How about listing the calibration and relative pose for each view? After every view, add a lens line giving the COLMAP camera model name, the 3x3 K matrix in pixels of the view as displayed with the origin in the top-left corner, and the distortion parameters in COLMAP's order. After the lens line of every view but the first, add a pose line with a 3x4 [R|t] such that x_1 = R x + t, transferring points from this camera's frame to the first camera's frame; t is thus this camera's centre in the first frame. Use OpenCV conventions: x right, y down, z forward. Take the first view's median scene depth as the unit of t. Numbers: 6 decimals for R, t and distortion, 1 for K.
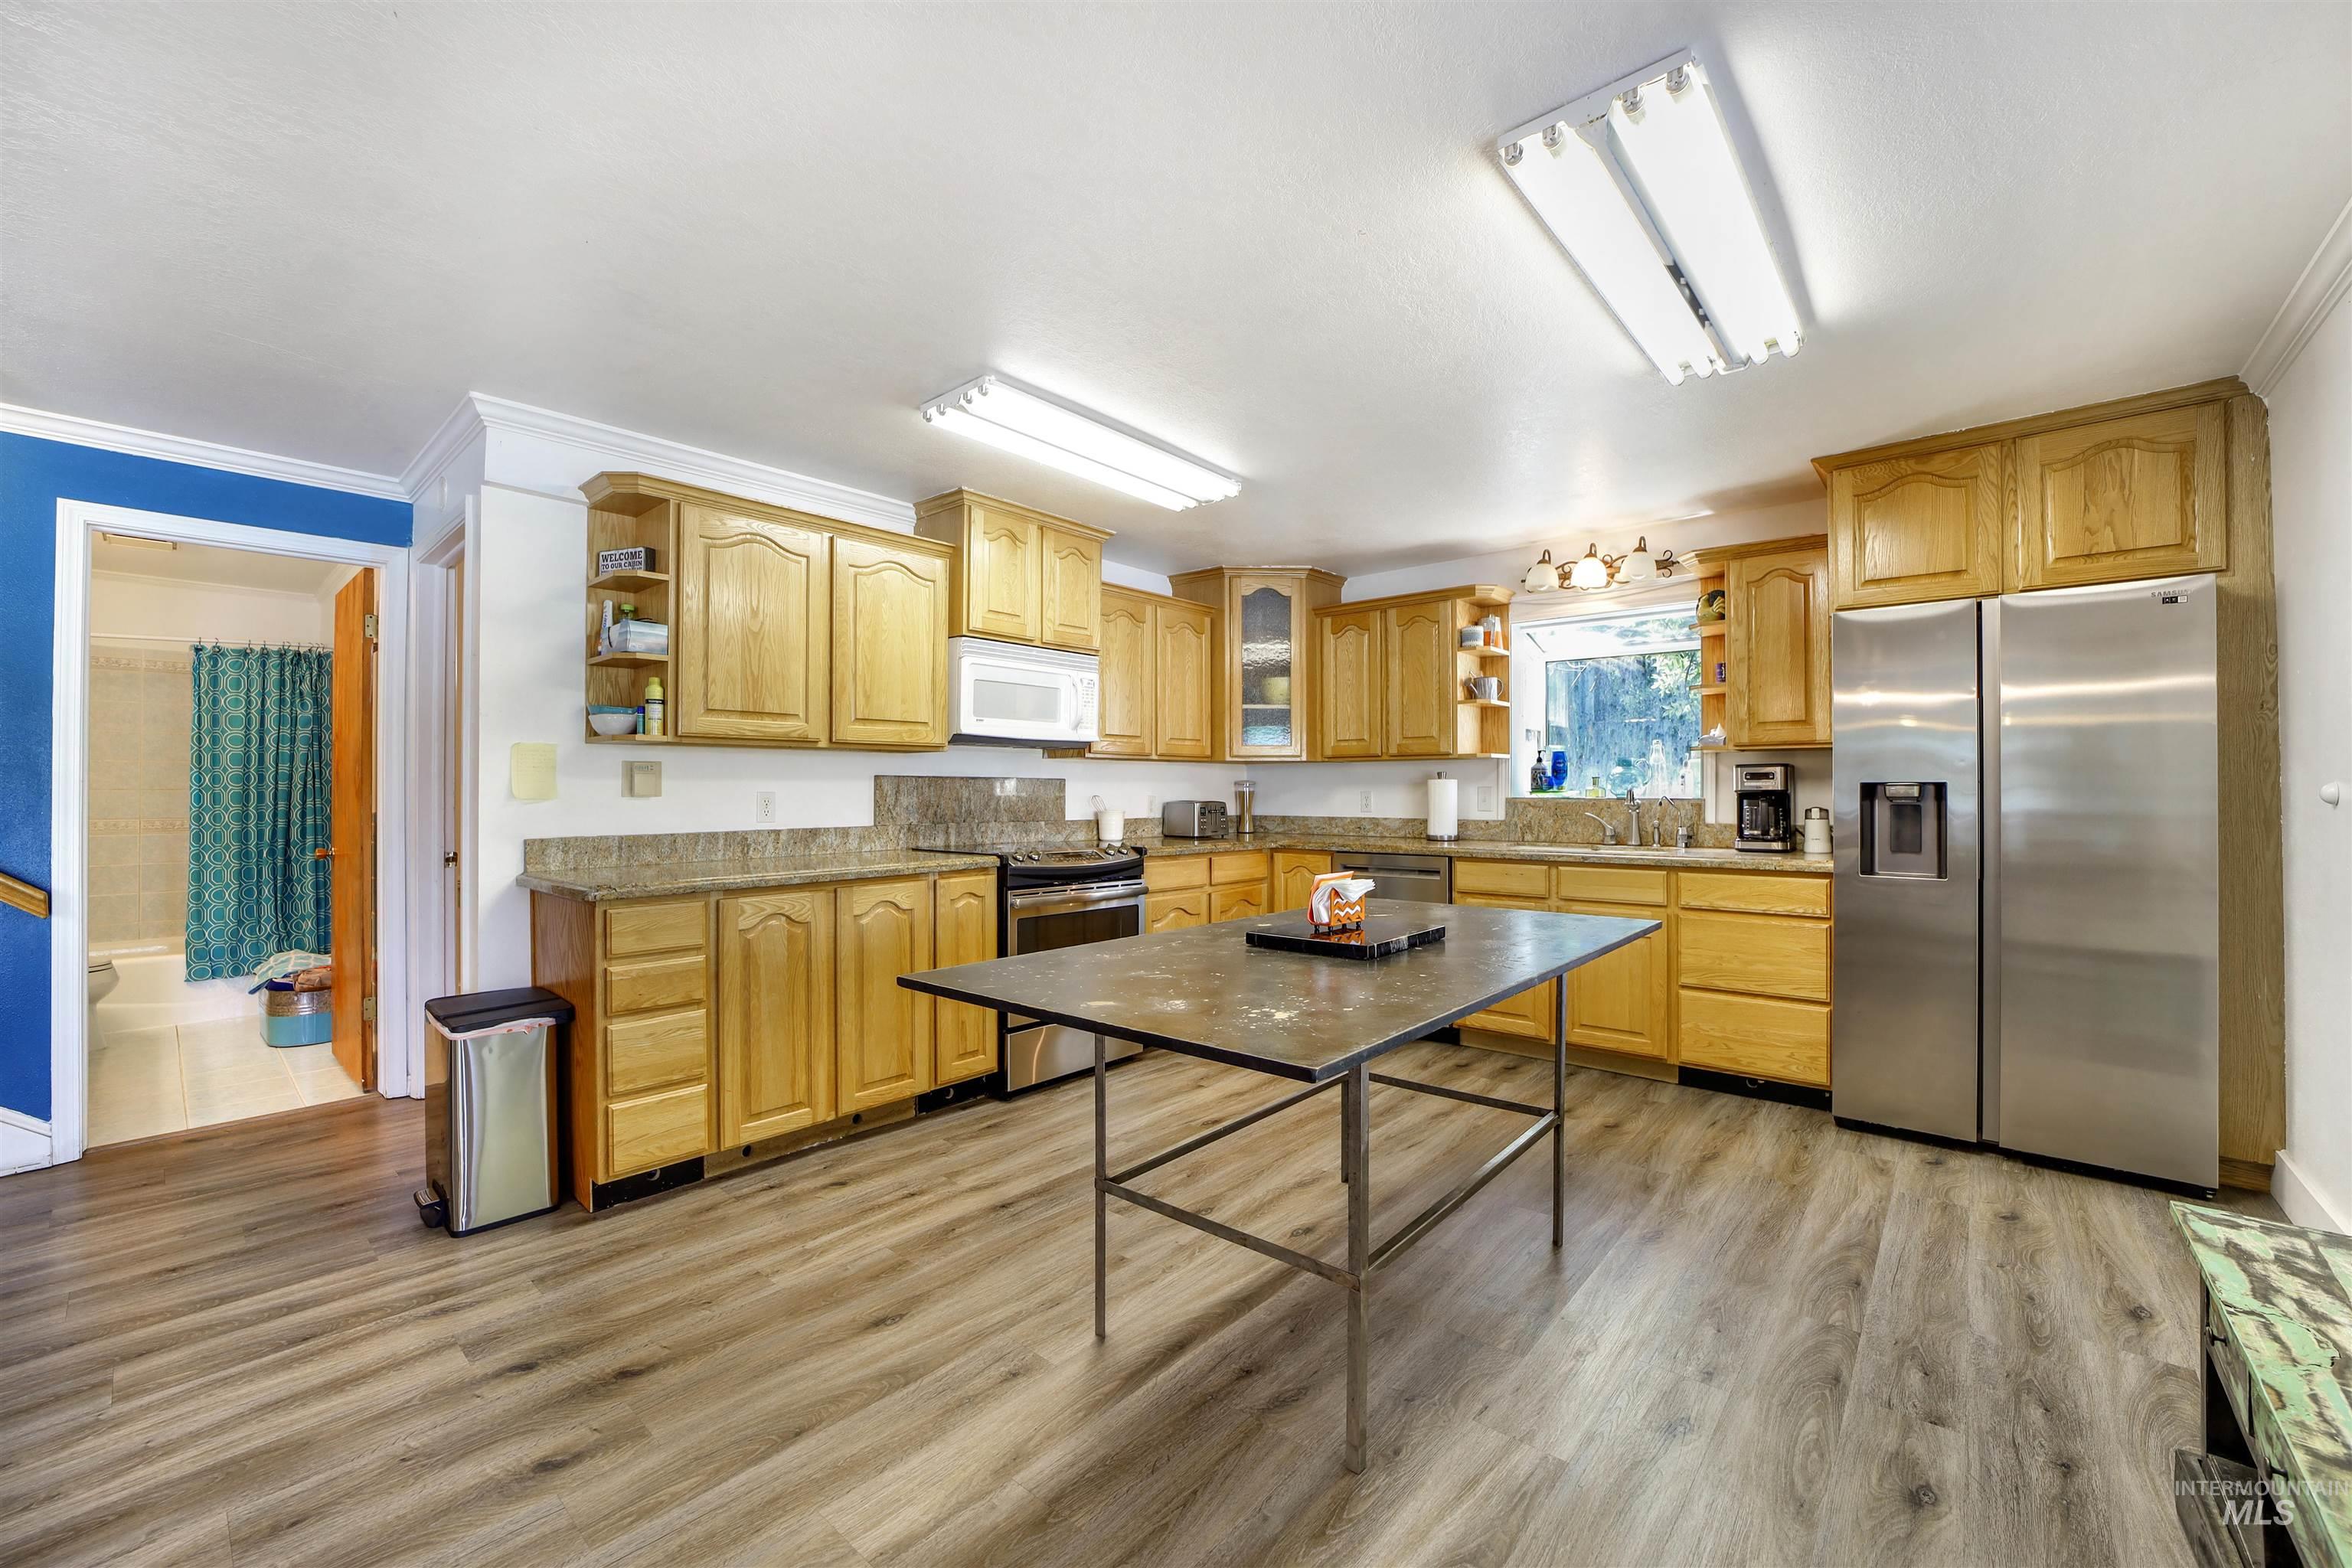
lens RADIAL K [[930.8, 0, 1176.0], [0, 930.8, 784.0], [0, 0, 1]] dist [-0.000483, -0.000010]
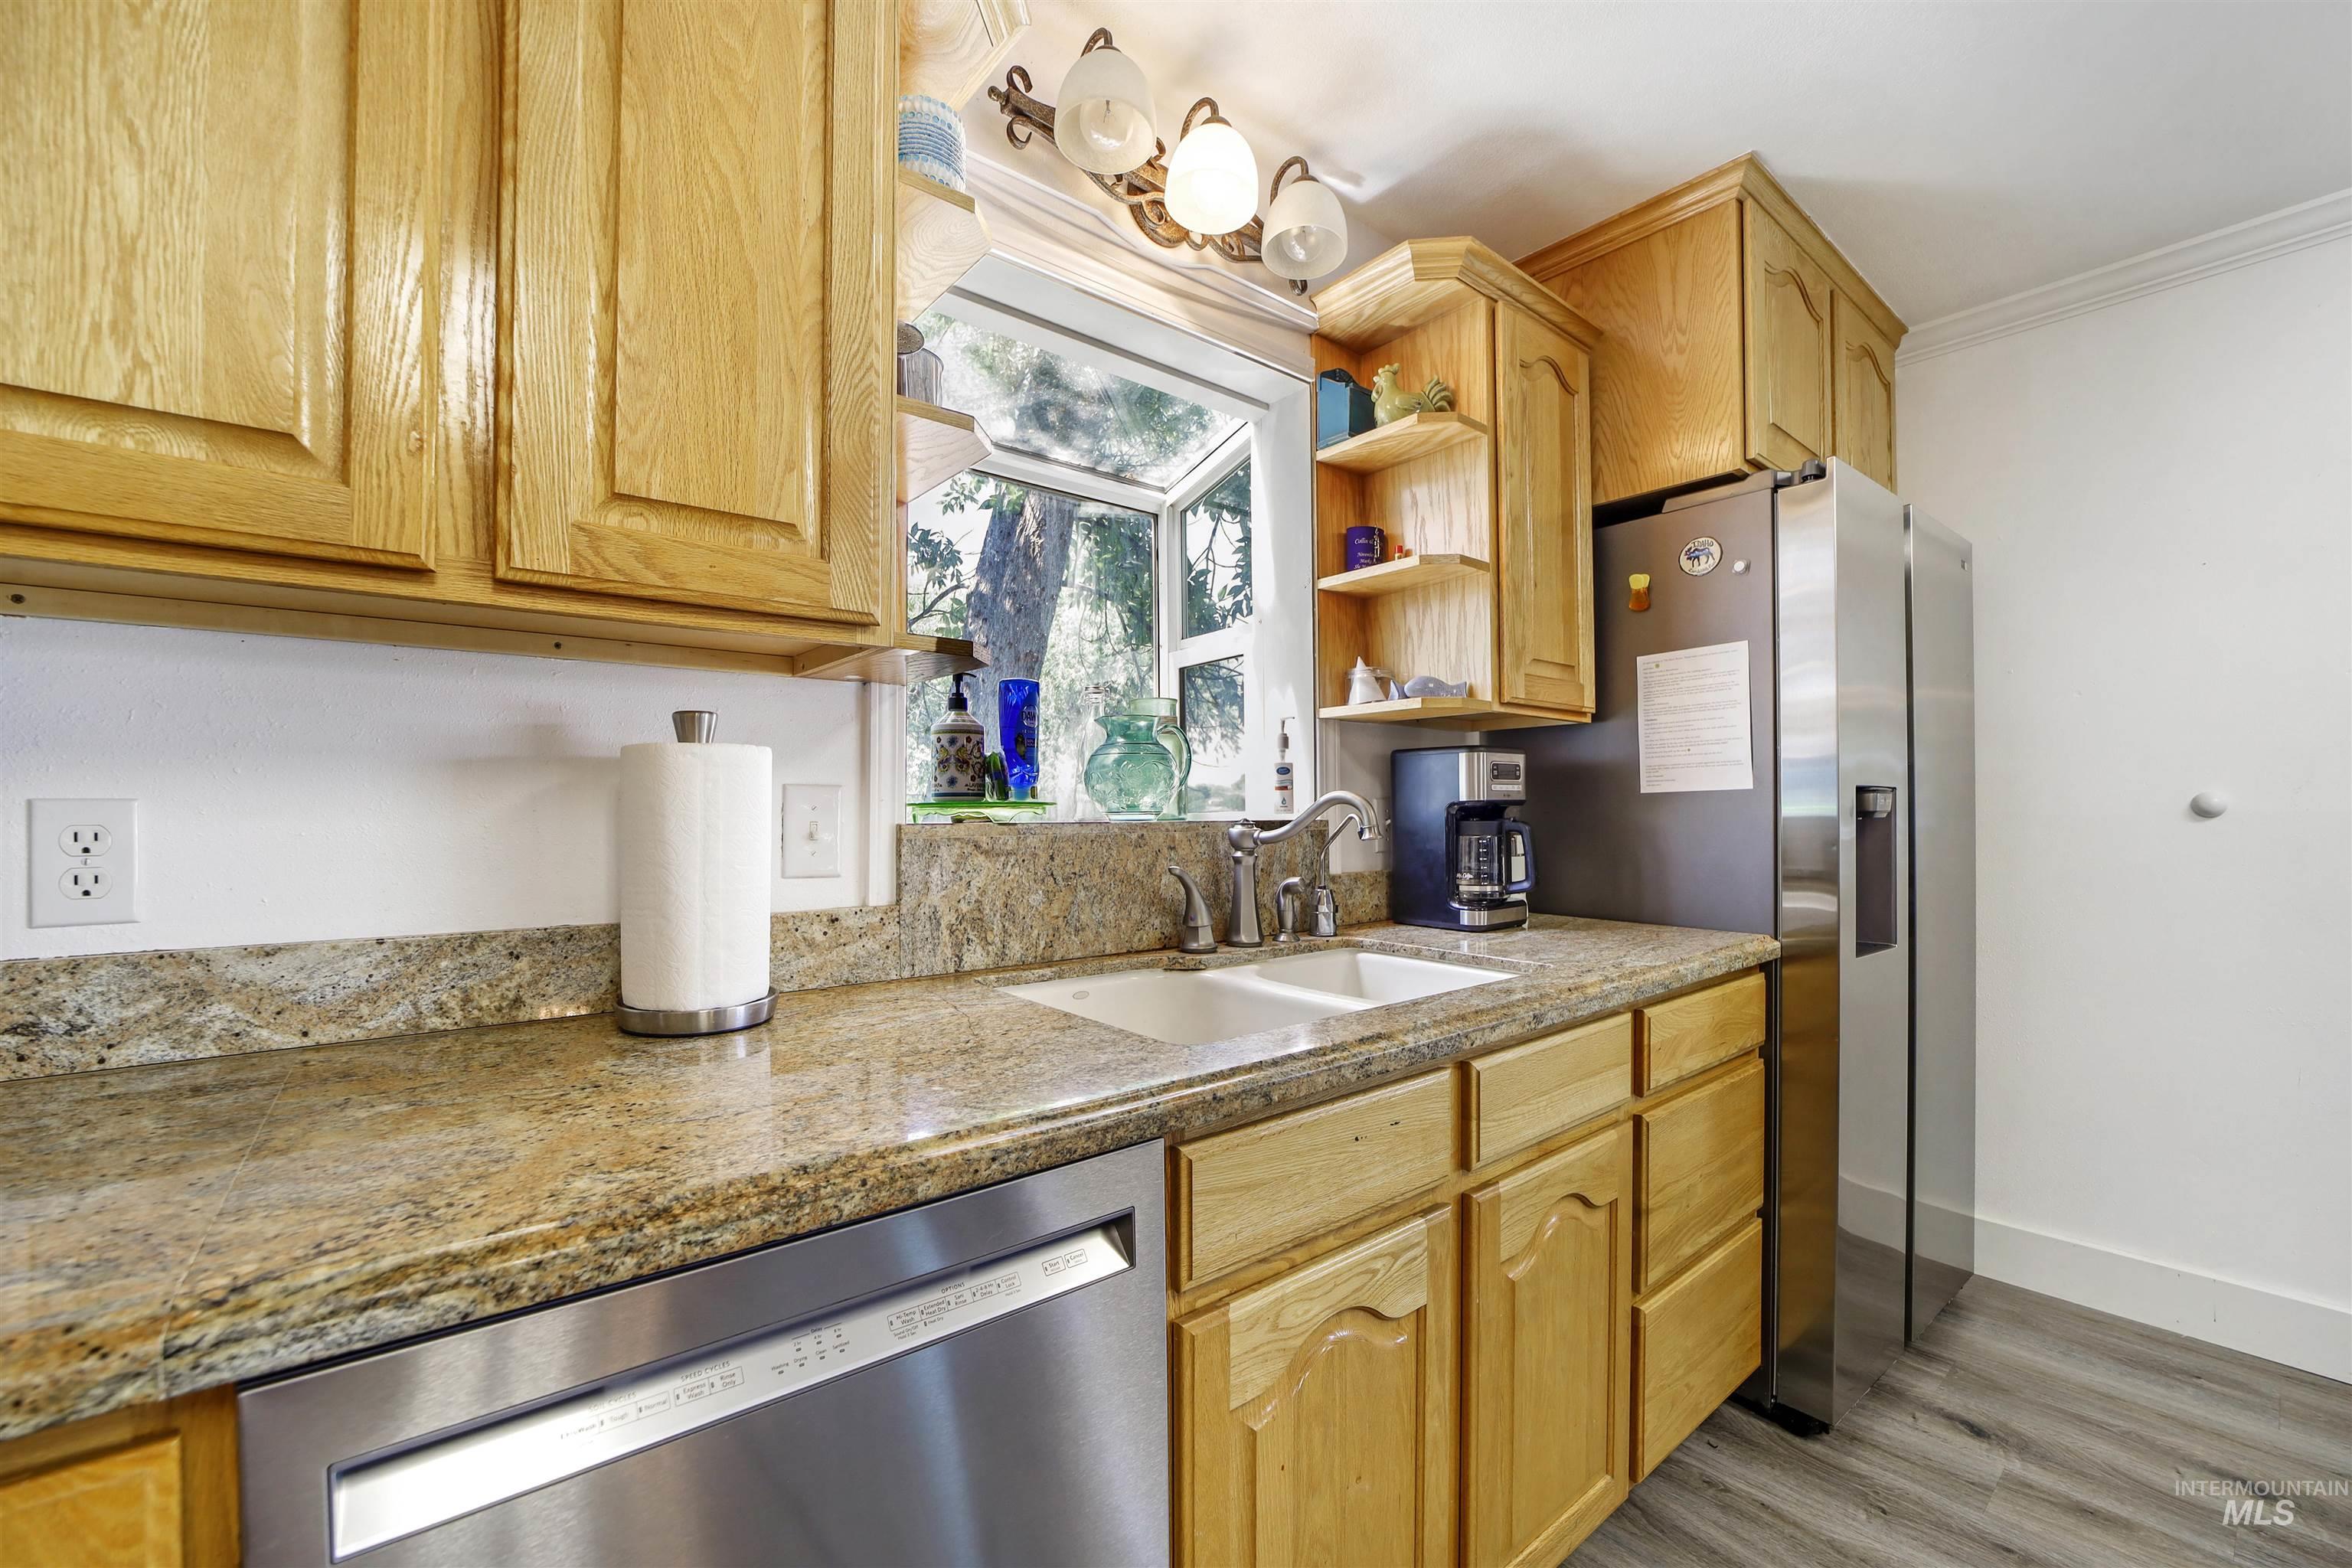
lens RADIAL K [[965.1, 0, 1215.9], [0, 965.1, 802.9], [0, 0, 1]] dist [-0.037529, 0.009210]
pose [[0.175368, 0.005293, 0.984489, 0.116924], [-0.009121, 0.999951, -0.003751, 0.011508], [-0.984461, -0.008321, 0.175408, 1.157084]]
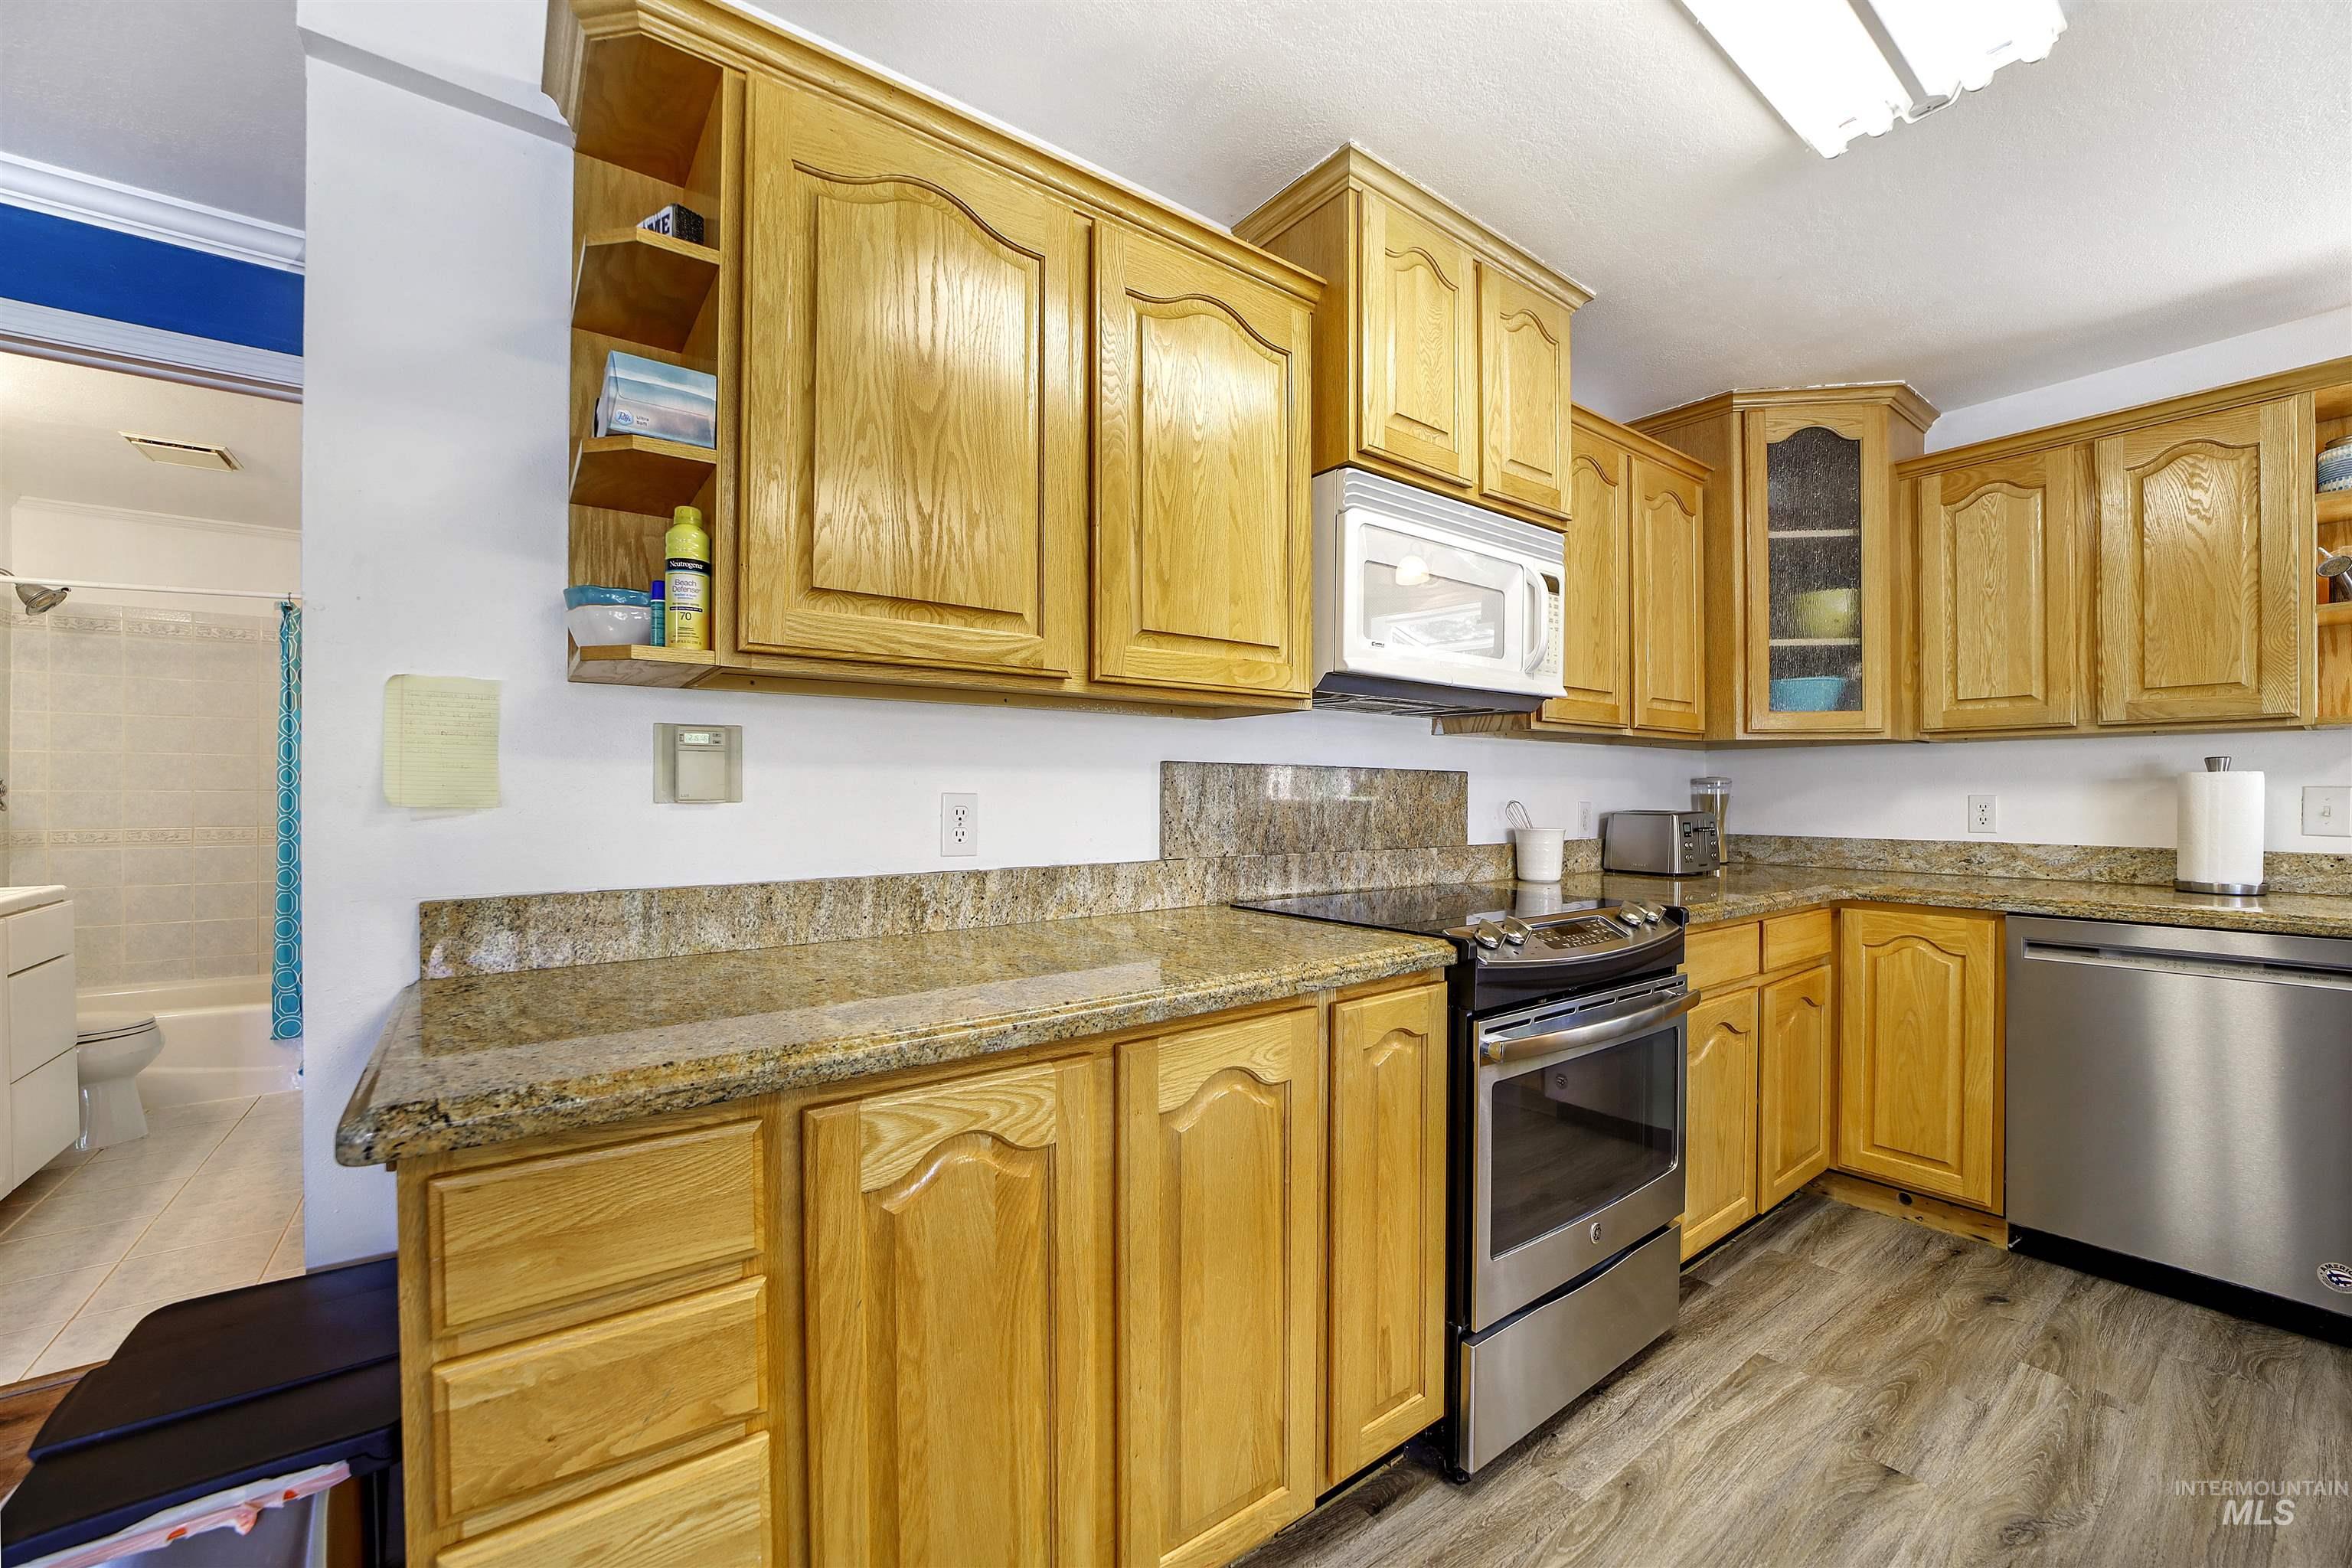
lens RADIAL K [[918.1, 0, 1170.1], [0, 918.1, 797.1], [0, 0, 1]] dist [-0.000503, -0.000038]
pose [[0.975666, 0.002357, -0.219248, -0.220448], [-0.000252, 0.999954, 0.009629, 0.005775], [0.219261, -0.009340, 0.975622, 0.537982]]
